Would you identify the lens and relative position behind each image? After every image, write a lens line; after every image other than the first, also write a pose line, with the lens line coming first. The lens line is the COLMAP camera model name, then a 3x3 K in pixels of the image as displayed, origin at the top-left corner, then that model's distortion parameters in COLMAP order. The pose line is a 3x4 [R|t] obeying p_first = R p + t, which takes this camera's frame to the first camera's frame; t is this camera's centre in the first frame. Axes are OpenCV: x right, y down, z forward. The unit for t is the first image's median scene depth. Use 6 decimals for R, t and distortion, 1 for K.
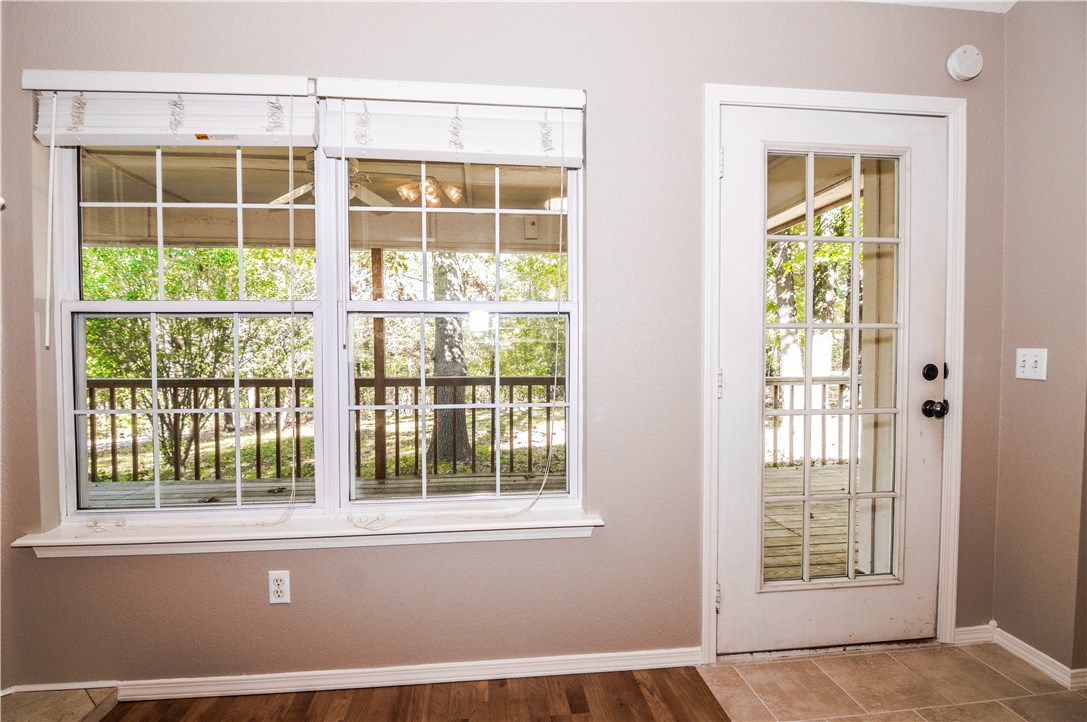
lens RADIAL K [[534.4, 0, 545.8], [0, 534.4, 363.7], [0, 0, 1]] dist [-0.004879, -0.015714]
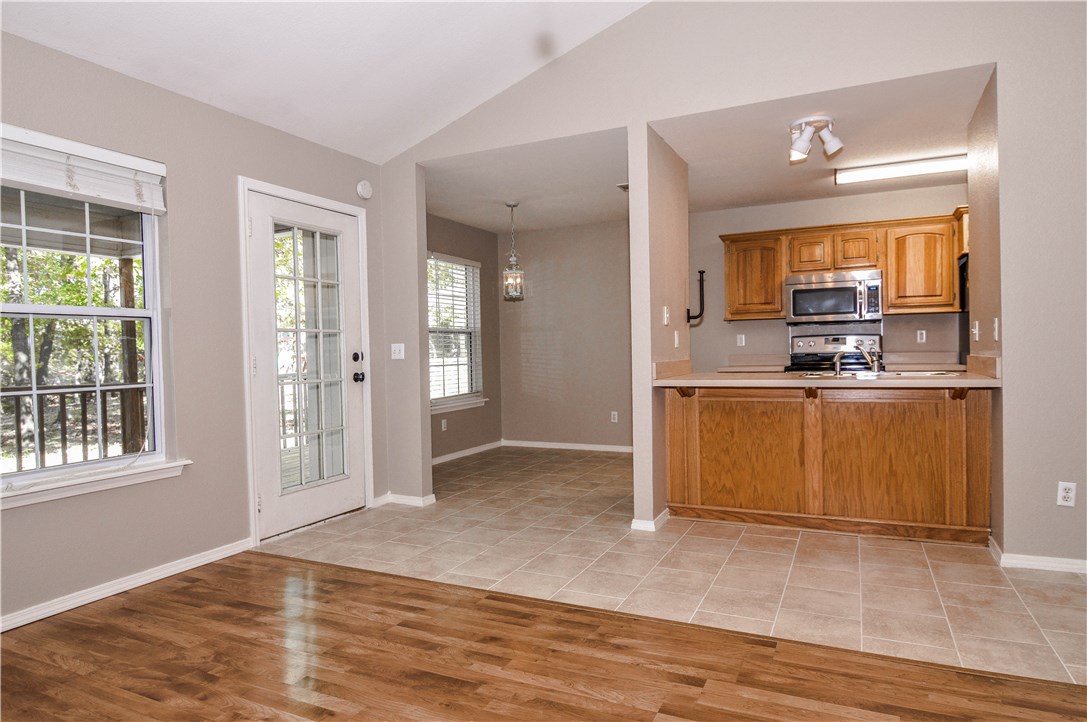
lens RADIAL K [[656.7, 0, 543.5], [0, 656.7, 361.0], [0, 0, 1]] dist [-0.000434, -0.001032]
pose [[0.526498, -0.022883, 0.849869, -0.884505], [0.047067, 0.998889, -0.002262, 0.067751], [-0.848873, 0.041192, 0.526990, -0.758883]]
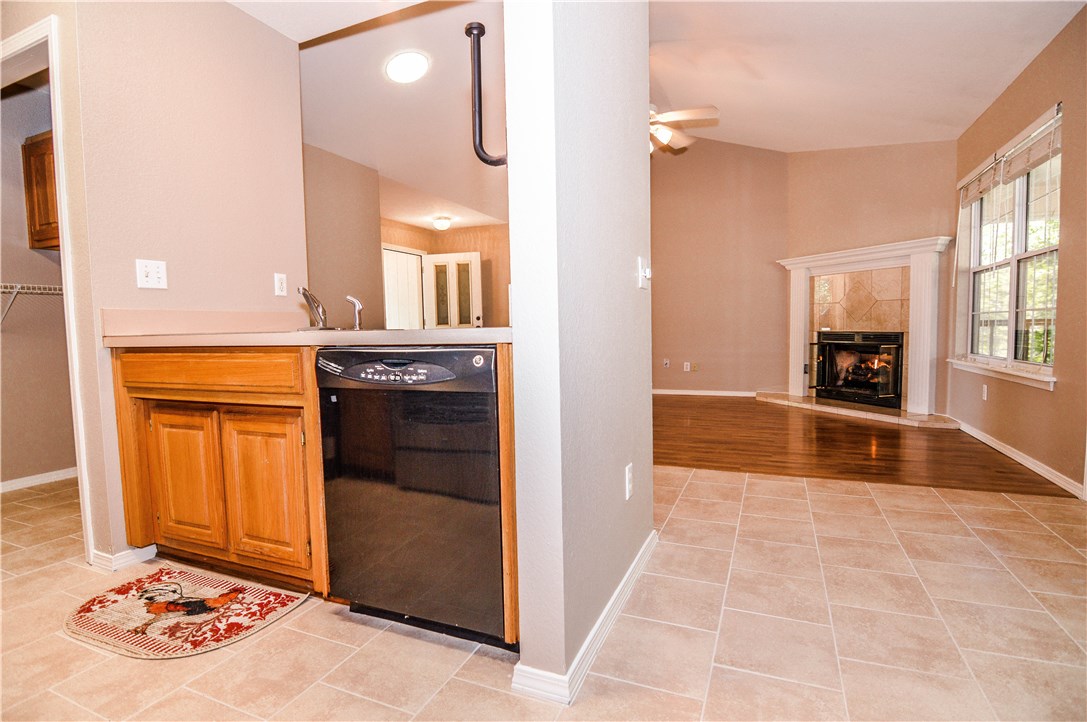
lens RADIAL K [[534.4, 0, 545.8], [0, 534.4, 363.7], [0, 0, 1]] dist [-0.004879, -0.015714]
pose [[-0.491246, 0.066780, -0.868457, 2.148744], [-0.010866, 0.996509, 0.082773, 0.133700], [0.870953, 0.050098, -0.488806, 0.474993]]
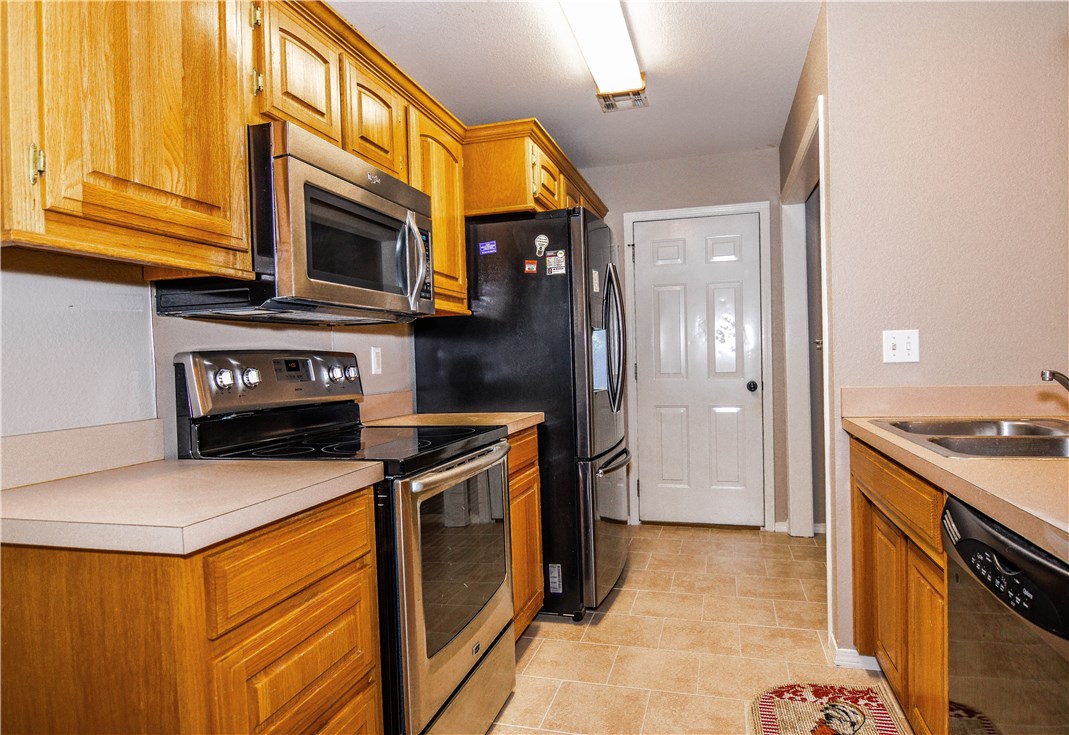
lens RADIAL K [[641.2, 0, 528.5], [0, 641.2, 370.6], [0, 0, 1]] dist [-0.001826, -0.002462]
pose [[-0.930941, 0.020915, 0.364571, 1.757548], [0.040063, 0.998182, 0.045037, 0.004119], [-0.362966, 0.056533, -0.930086, 0.536470]]
